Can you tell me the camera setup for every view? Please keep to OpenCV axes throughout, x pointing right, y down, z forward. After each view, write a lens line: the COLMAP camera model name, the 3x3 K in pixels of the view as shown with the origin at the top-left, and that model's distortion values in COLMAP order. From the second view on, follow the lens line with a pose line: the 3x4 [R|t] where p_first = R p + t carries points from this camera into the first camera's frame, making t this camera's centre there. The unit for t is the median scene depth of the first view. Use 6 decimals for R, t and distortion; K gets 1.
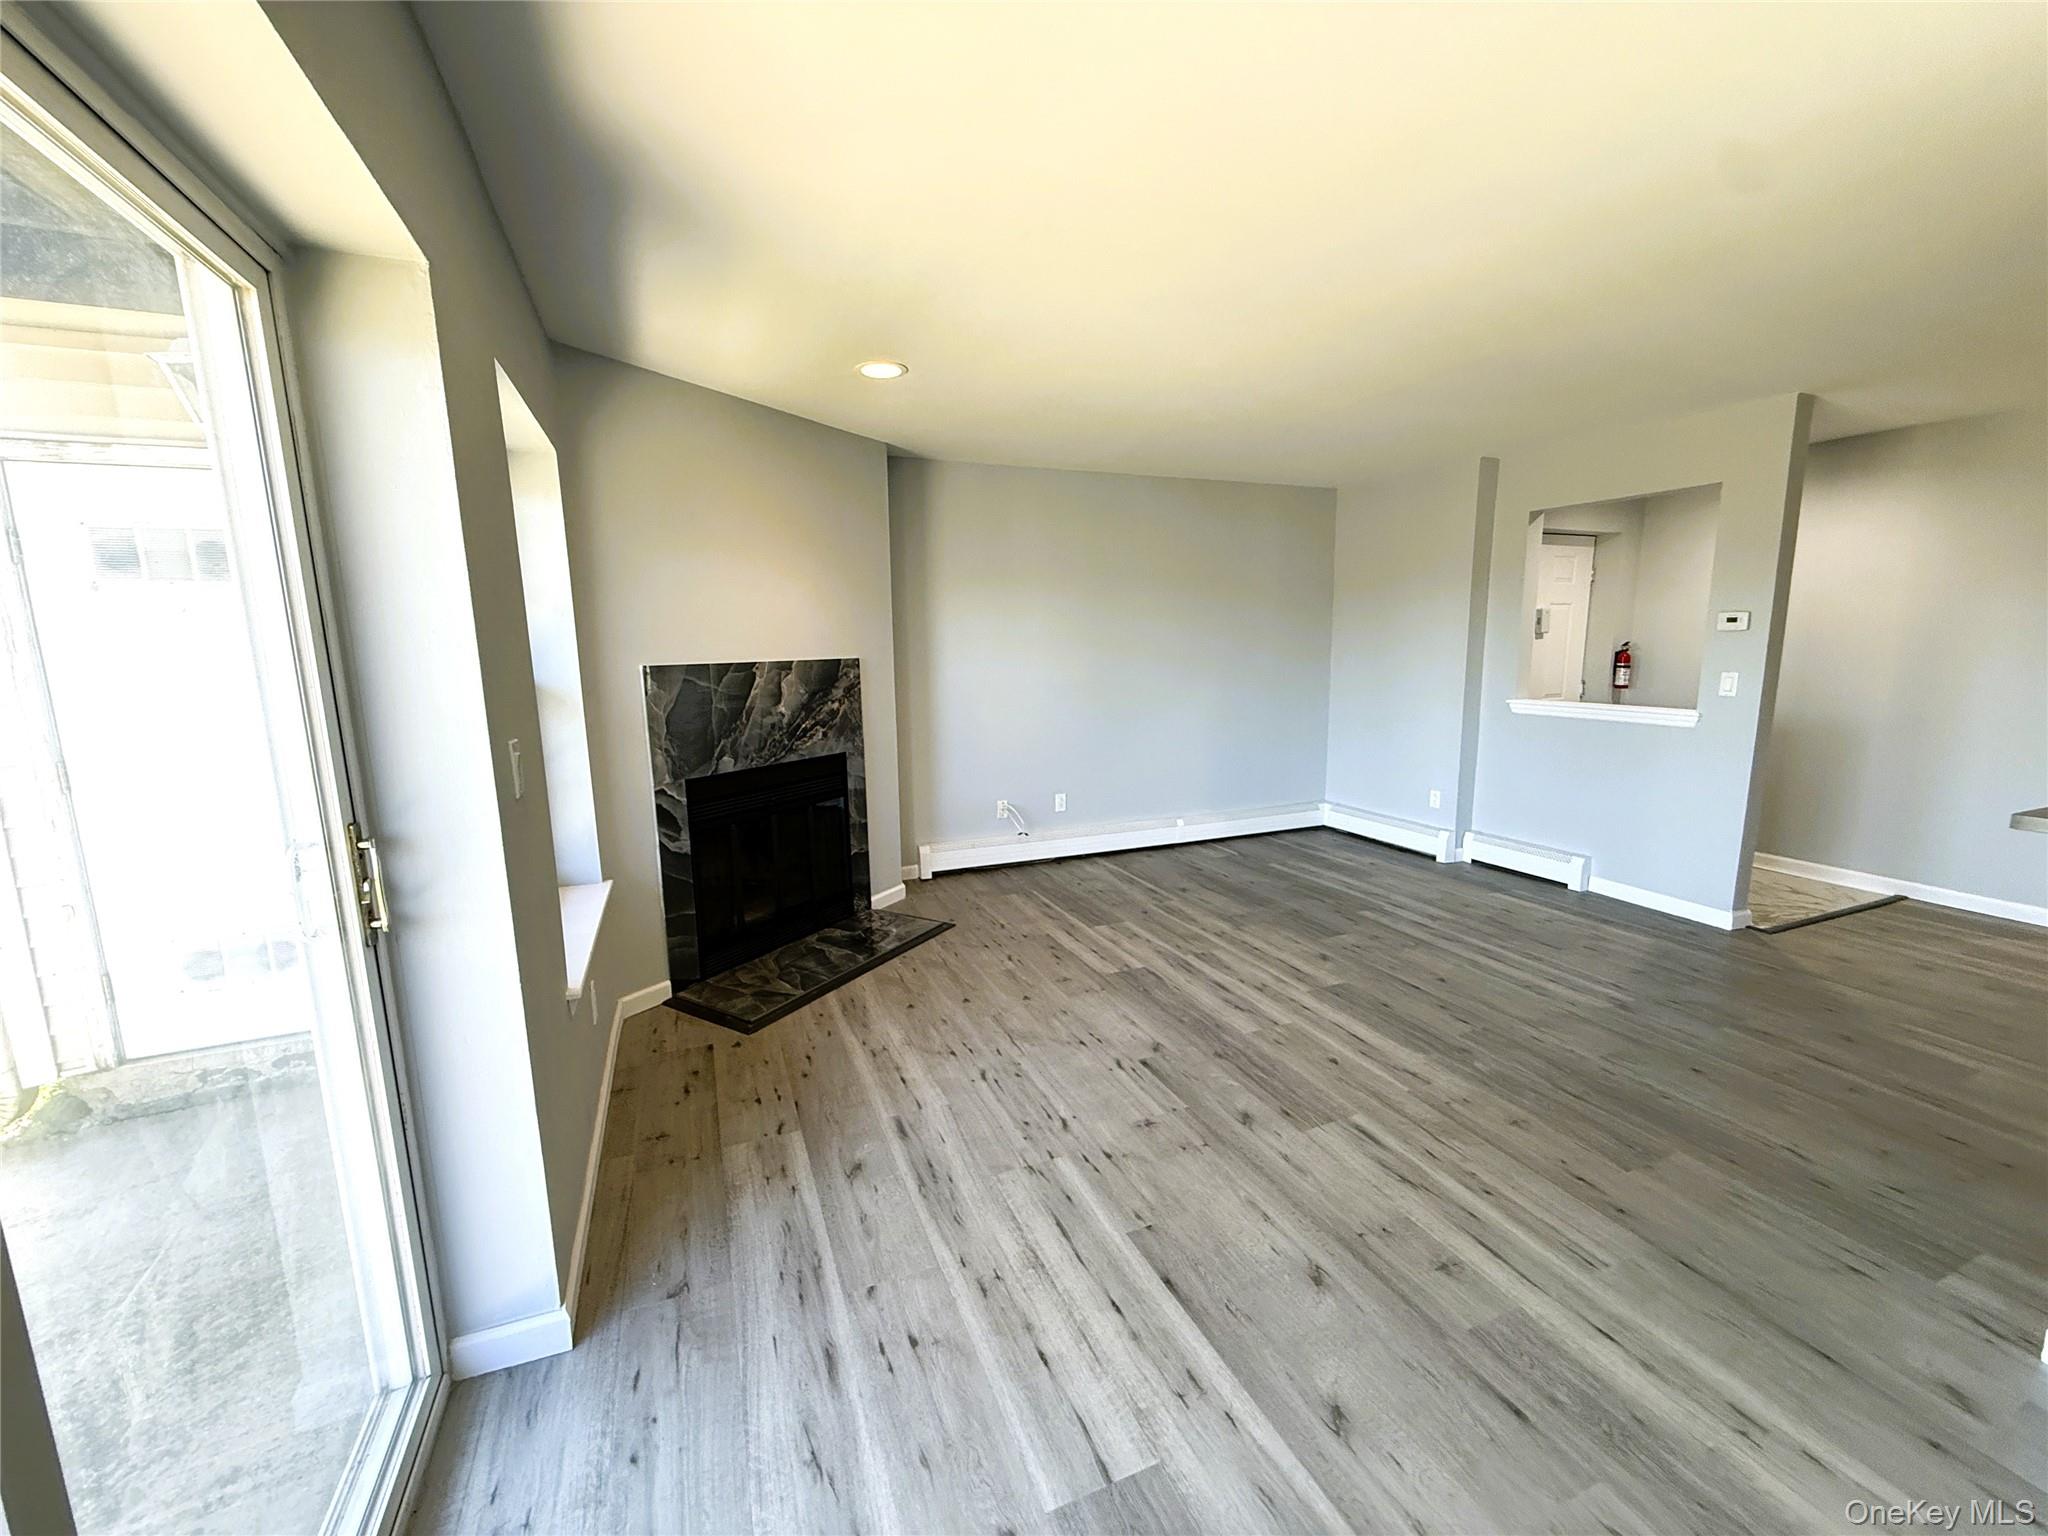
lens RADIAL K [[813.6, 0, 1017.9], [0, 813.6, 764.3], [0, 0, 1]] dist [-0.000534, -0.000224]
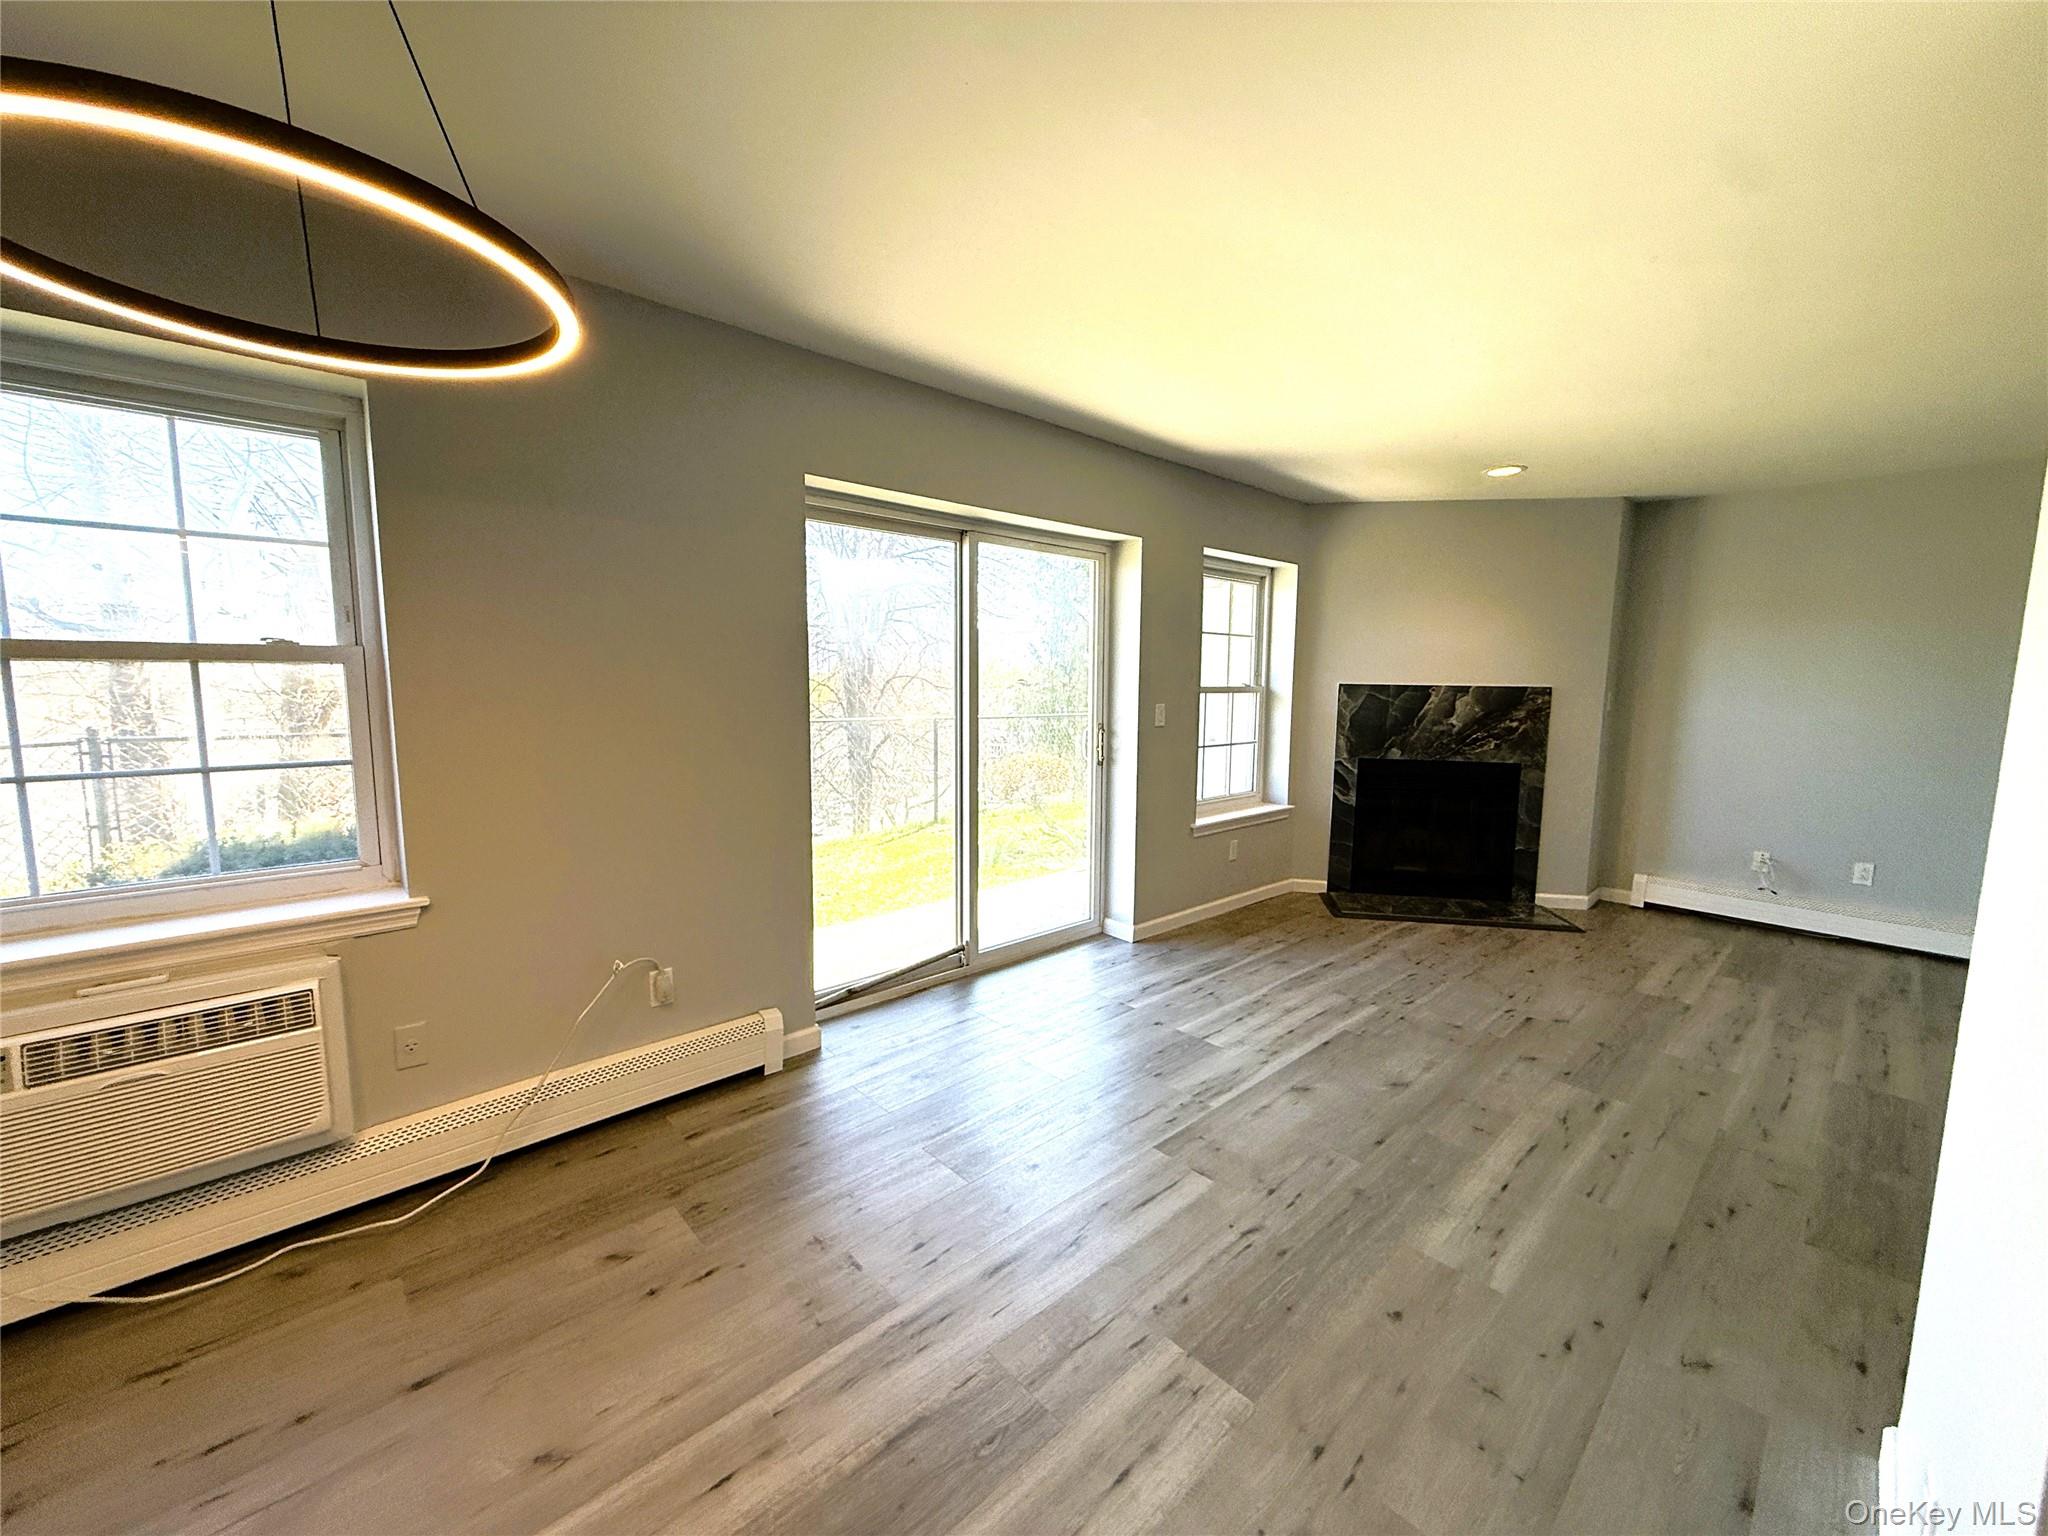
lens RADIAL K [[813.6, 0, 1017.9], [0, 813.6, 764.3], [0, 0, 1]] dist [-0.000534, -0.000224]
pose [[0.345385, 0.121619, -0.930547, 0.724828], [-0.157797, 0.984976, 0.070164, 0.021513], [0.925100, 0.122603, 0.359387, -0.139710]]
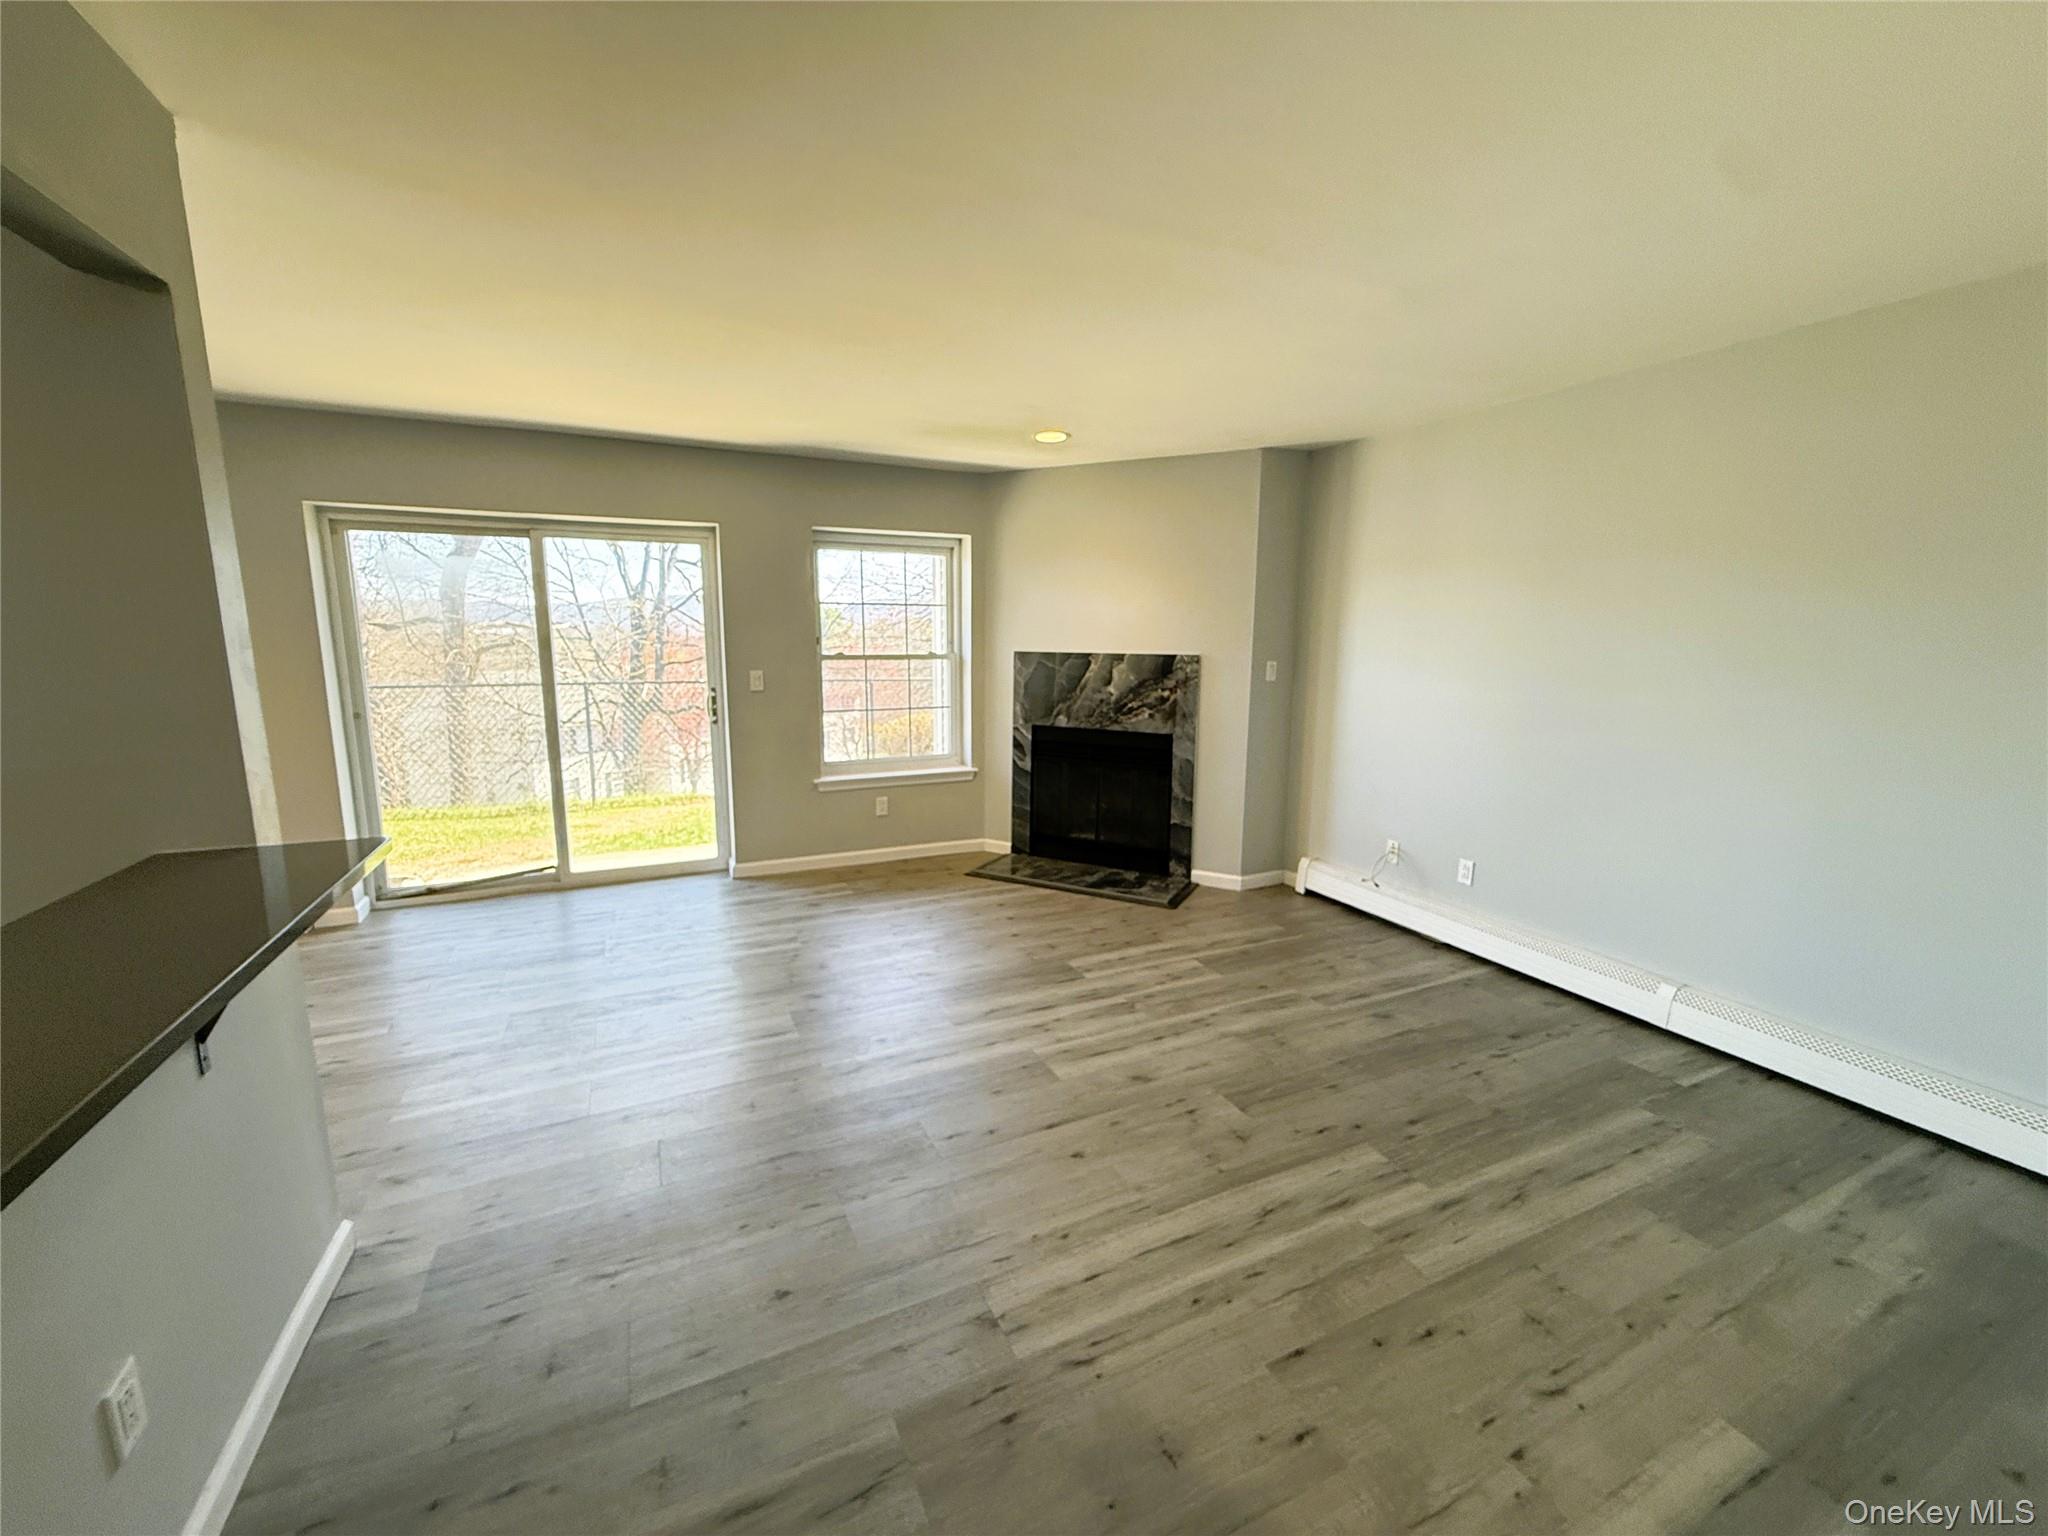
lens RADIAL K [[813.6, 0, 1017.9], [0, 813.6, 764.3], [0, 0, 1]] dist [-0.000534, -0.000224]
pose [[0.051843, 0.177327, -0.982785, 1.031340], [-0.156330, 0.973417, 0.167390, -0.148372], [0.986343, 0.144960, 0.078187, 0.769297]]
